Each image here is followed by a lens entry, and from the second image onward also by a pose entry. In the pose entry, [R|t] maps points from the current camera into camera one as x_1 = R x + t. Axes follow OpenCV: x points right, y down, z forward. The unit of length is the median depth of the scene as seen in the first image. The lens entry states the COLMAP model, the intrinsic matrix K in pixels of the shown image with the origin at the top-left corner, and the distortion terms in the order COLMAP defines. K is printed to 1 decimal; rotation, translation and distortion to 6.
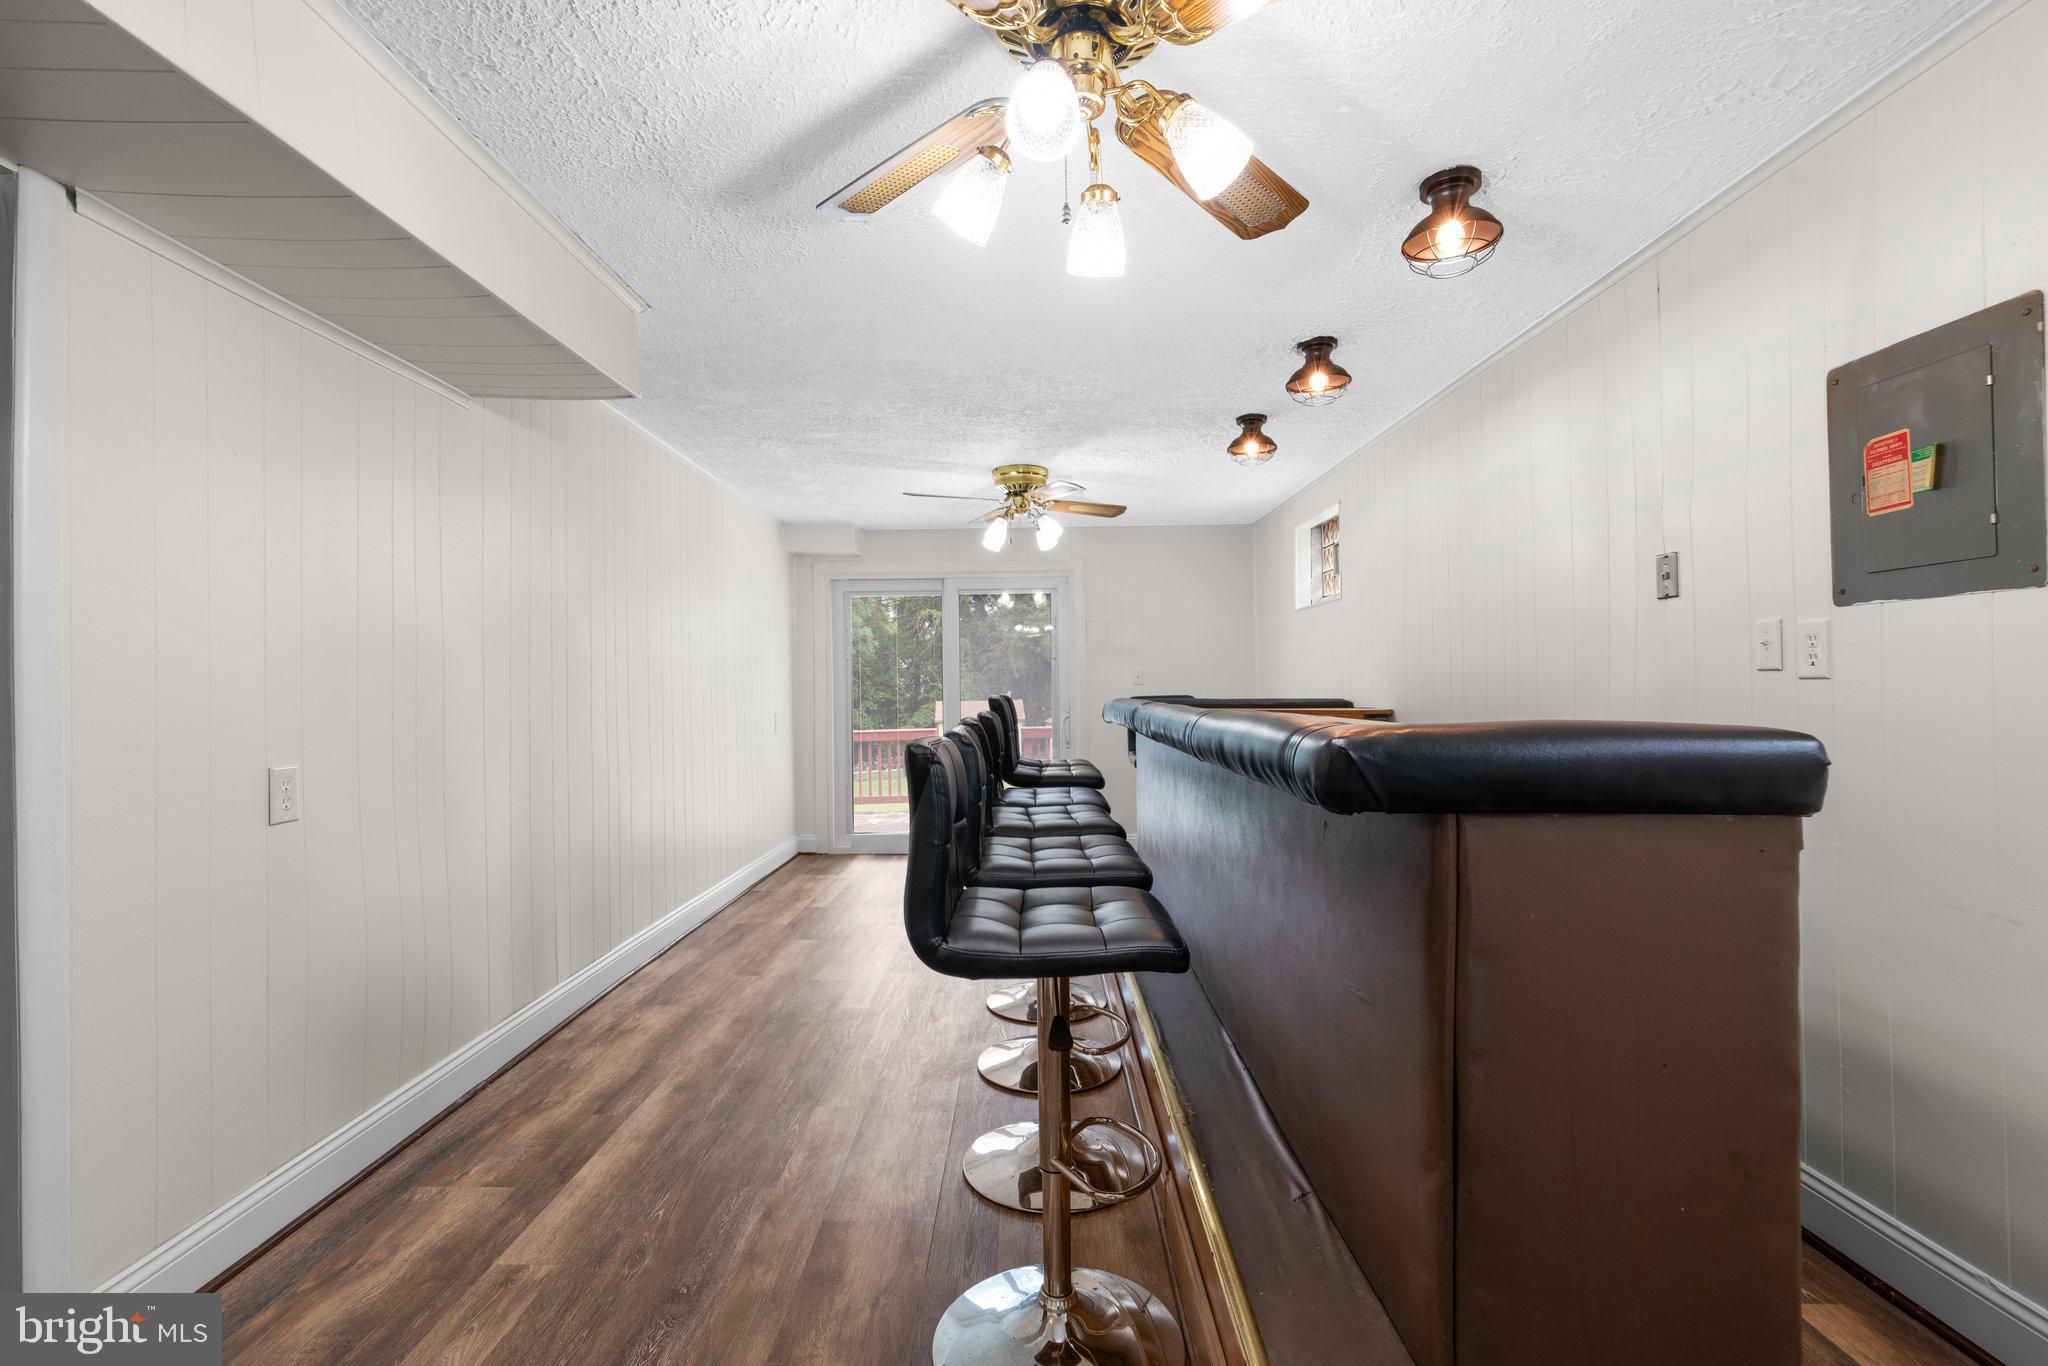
lens RADIAL K [[929.4, 0, 1014.2], [0, 929.4, 671.4], [0, 0, 1]] dist [-0.007372, 0.003045]
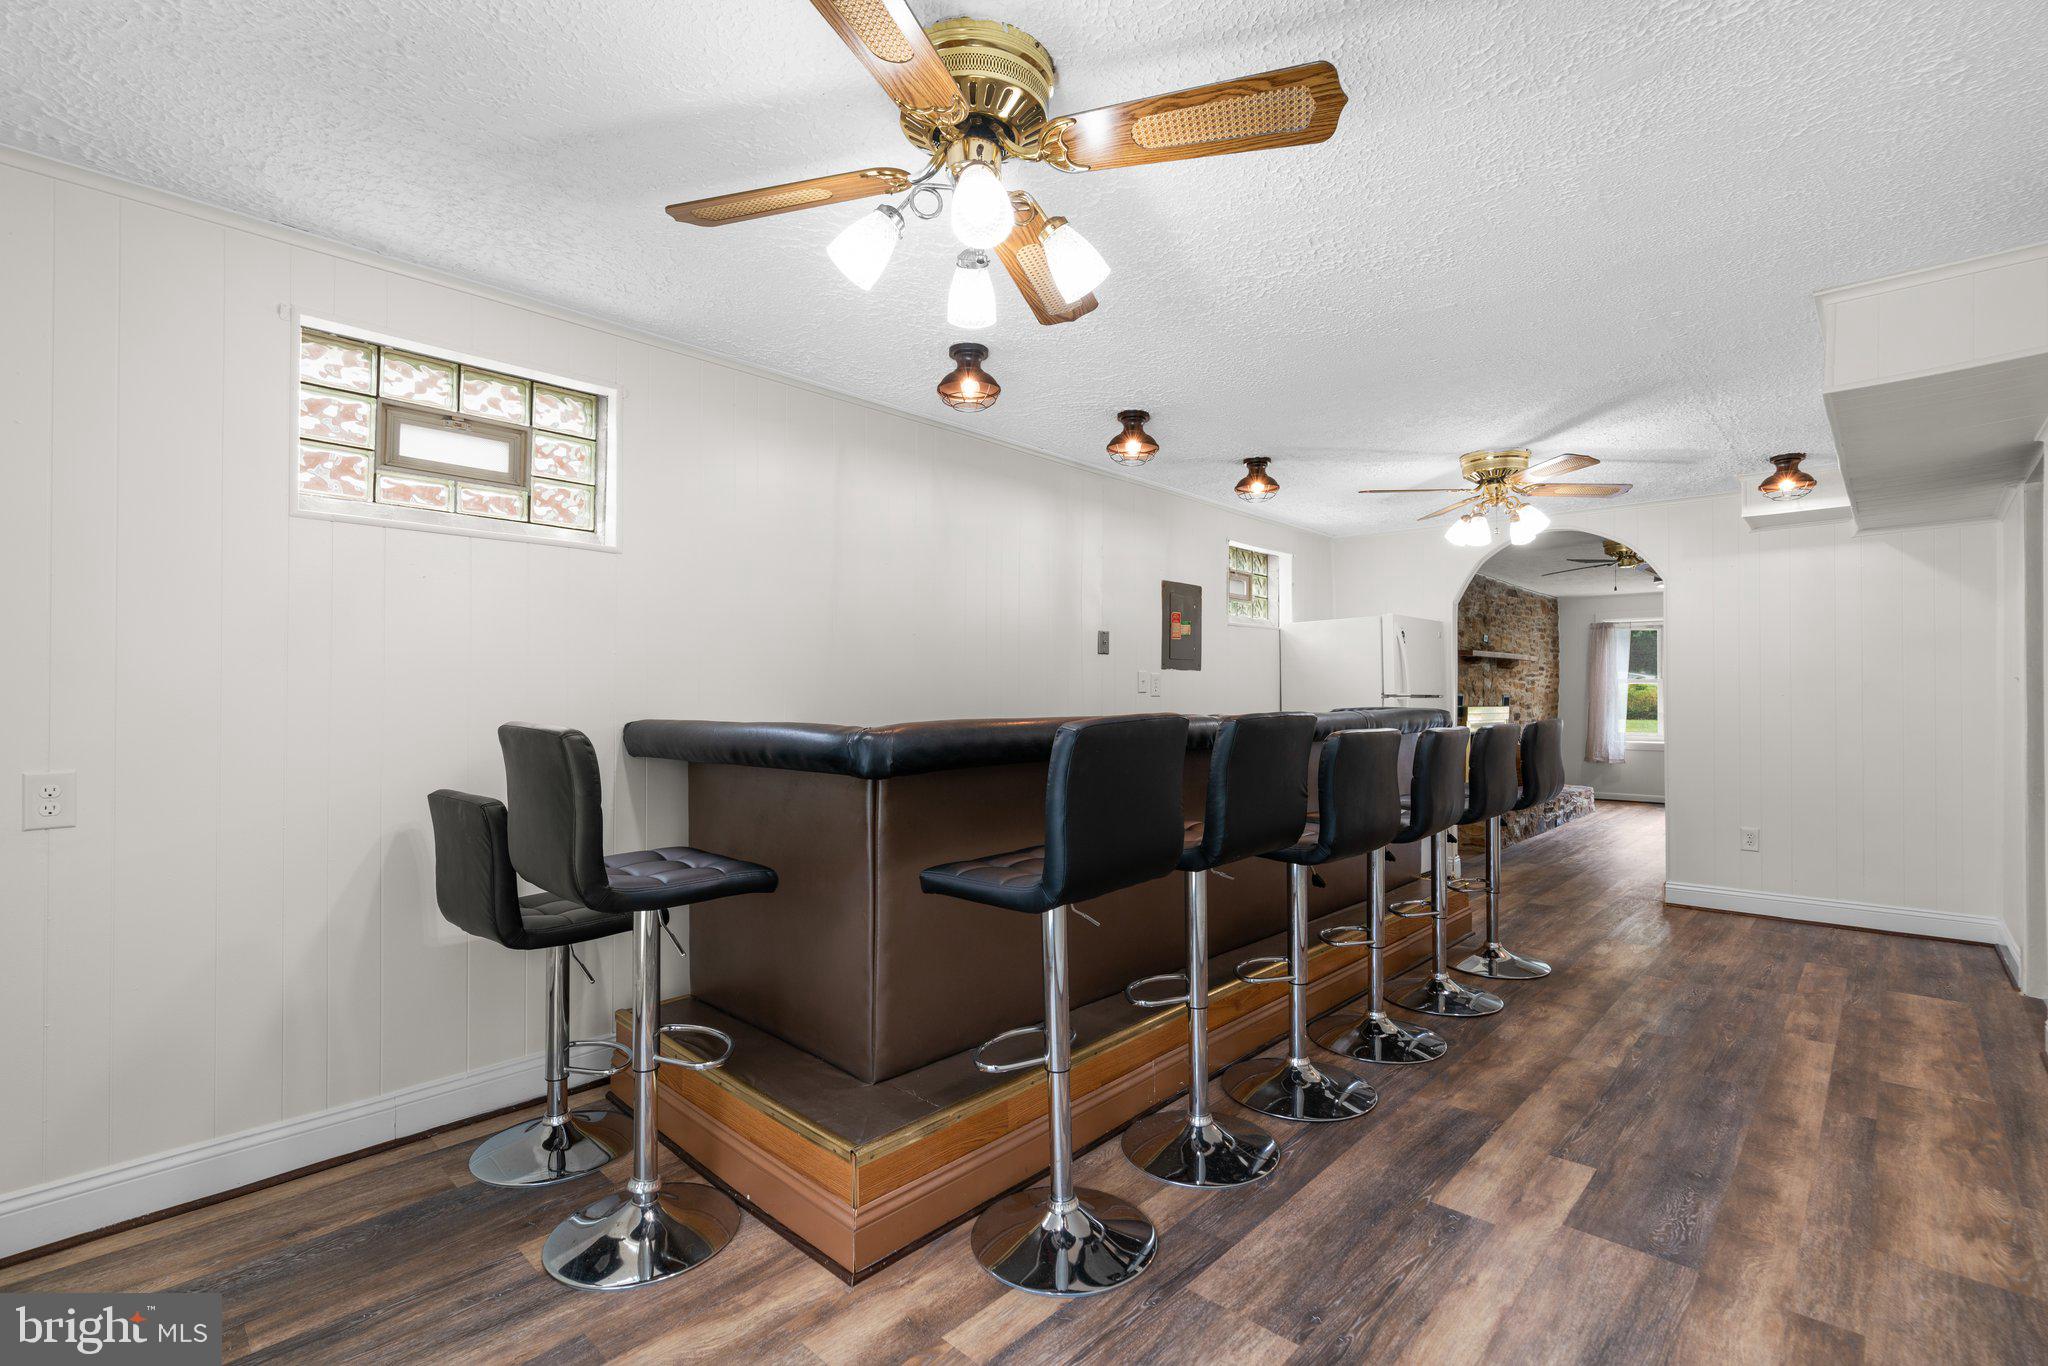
lens RADIAL K [[929.4, 0, 1007.6], [0, 929.4, 689.5], [0, 0, 1]] dist [-0.007372, 0.003045]
pose [[-0.729355, 0.007825, 0.684091, -0.401466], [-0.013653, 0.999569, -0.025990, 0.041607], [-0.683999, -0.028296, -0.728934, 2.101737]]
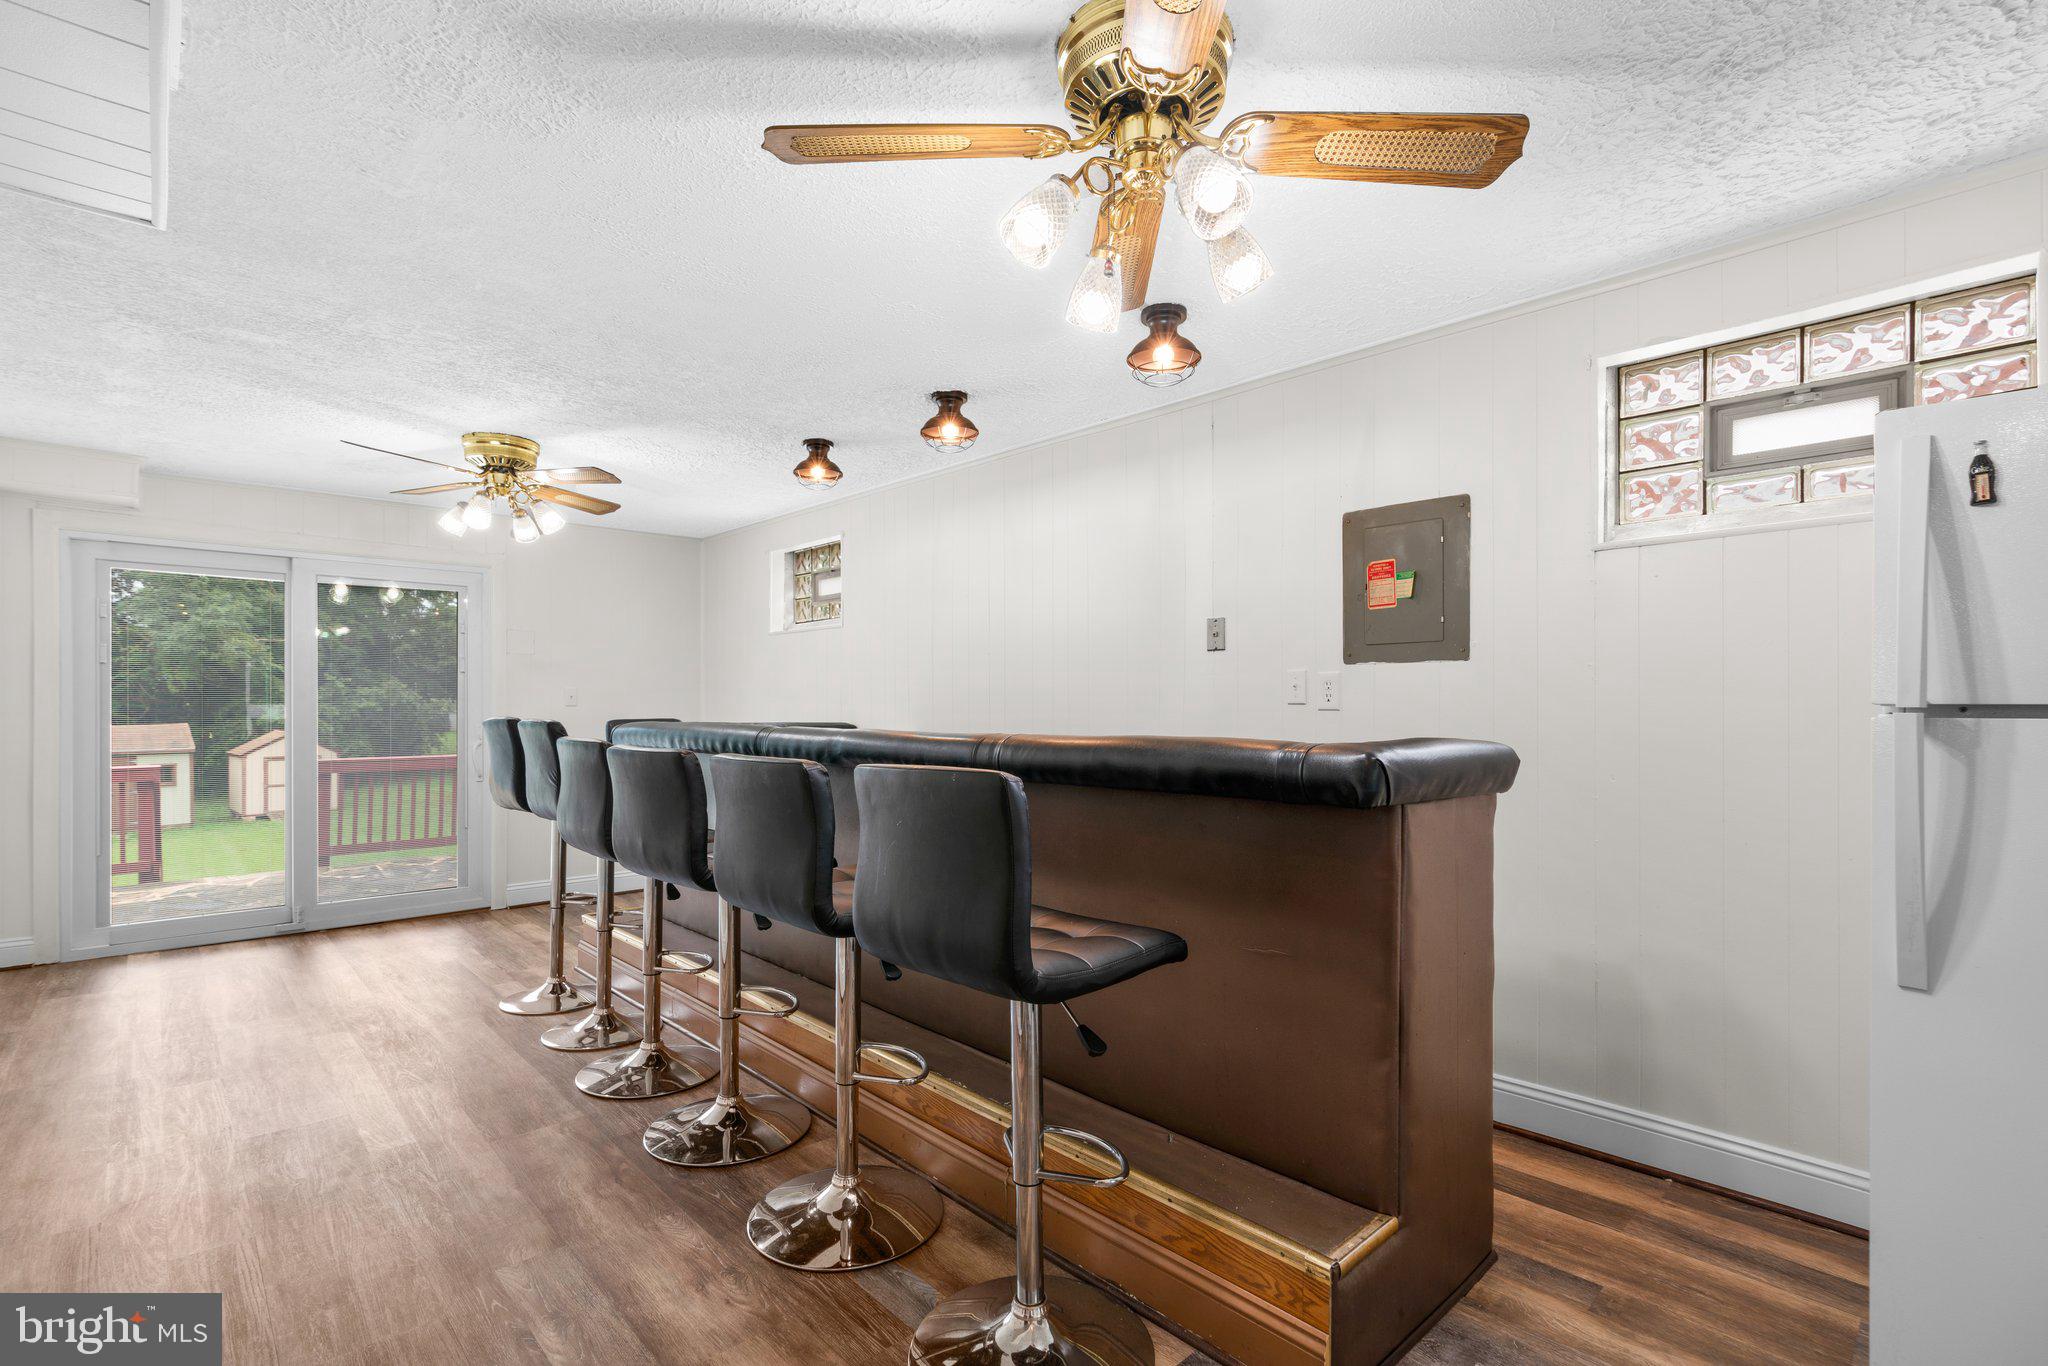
lens RADIAL K [[929.4, 0, 1031.9], [0, 929.4, 710.1], [0, 0, 1]] dist [-0.007372, 0.003045]
pose [[0.712952, 0.007110, 0.701177, -0.384860], [-0.019986, 0.999748, 0.010184, 0.001816], [-0.700928, -0.021275, 0.712914, 0.157828]]
